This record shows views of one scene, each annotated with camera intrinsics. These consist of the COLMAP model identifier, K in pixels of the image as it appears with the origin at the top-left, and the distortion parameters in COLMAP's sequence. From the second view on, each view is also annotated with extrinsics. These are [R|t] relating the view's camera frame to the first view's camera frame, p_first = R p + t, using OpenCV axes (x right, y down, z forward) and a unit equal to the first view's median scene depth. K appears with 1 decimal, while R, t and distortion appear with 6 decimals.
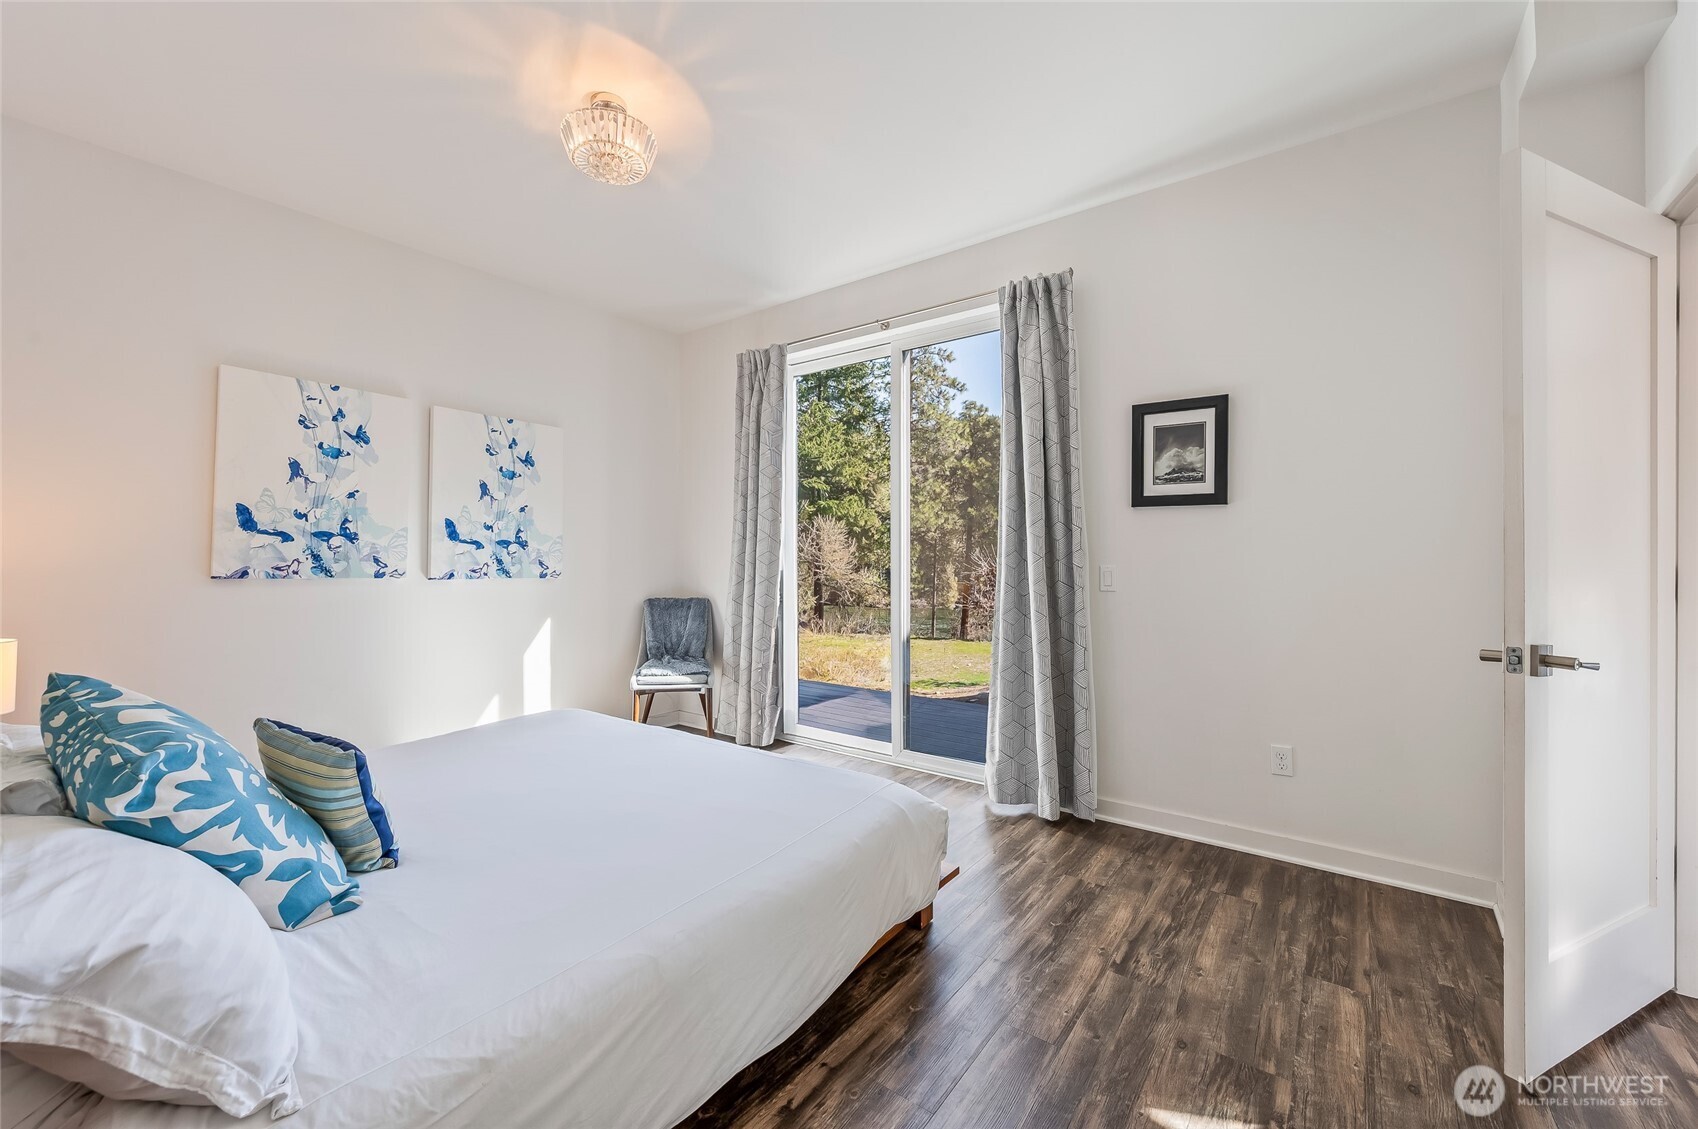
lens RADIAL K [[676.9, 0, 830.1], [0, 676.9, 558.1], [0, 0, 1]] dist [0.001590, 0.000100]
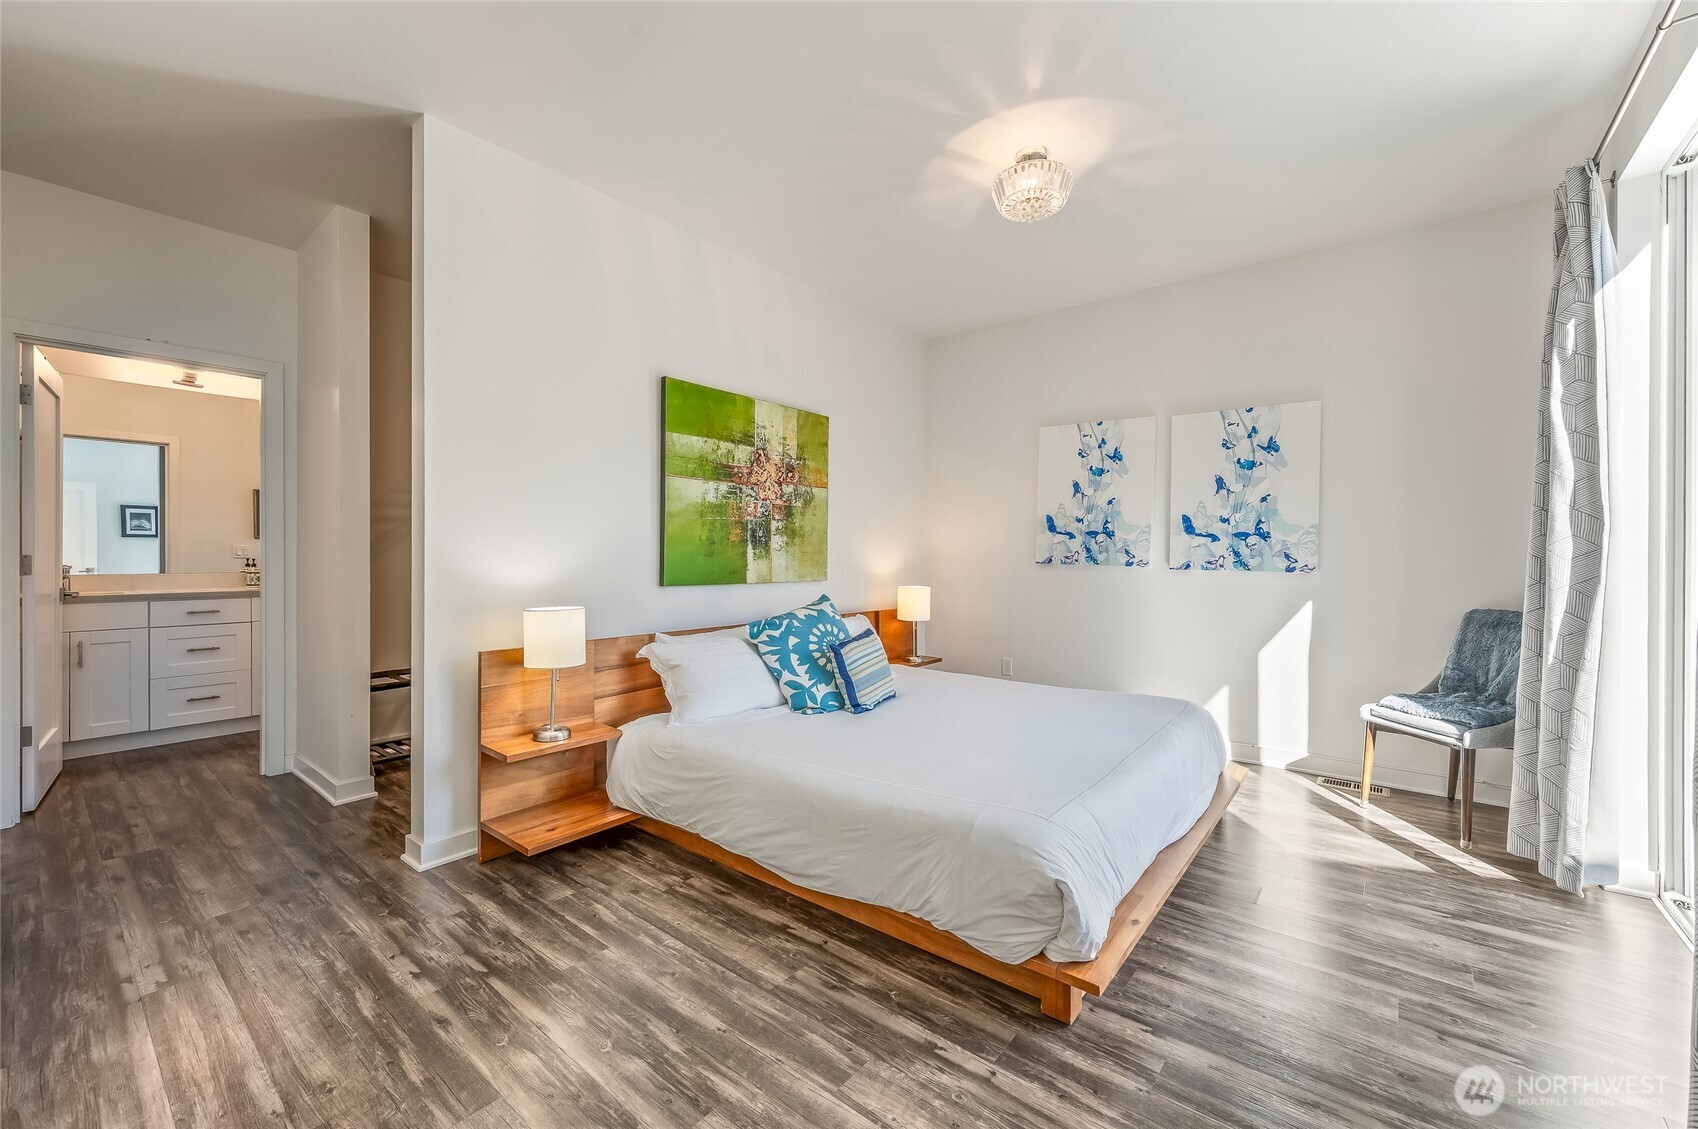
lens RADIAL K [[670.5, 0, 849.0], [0, 670.5, 564.5], [0, 0, 1]] dist [-0.000456, -0.000023]
pose [[-0.036985, 0.004506, -0.999306, 0.541016], [-0.013616, 0.999895, 0.005013, 0.024634], [0.999223, 0.013792, -0.036920, 0.484523]]
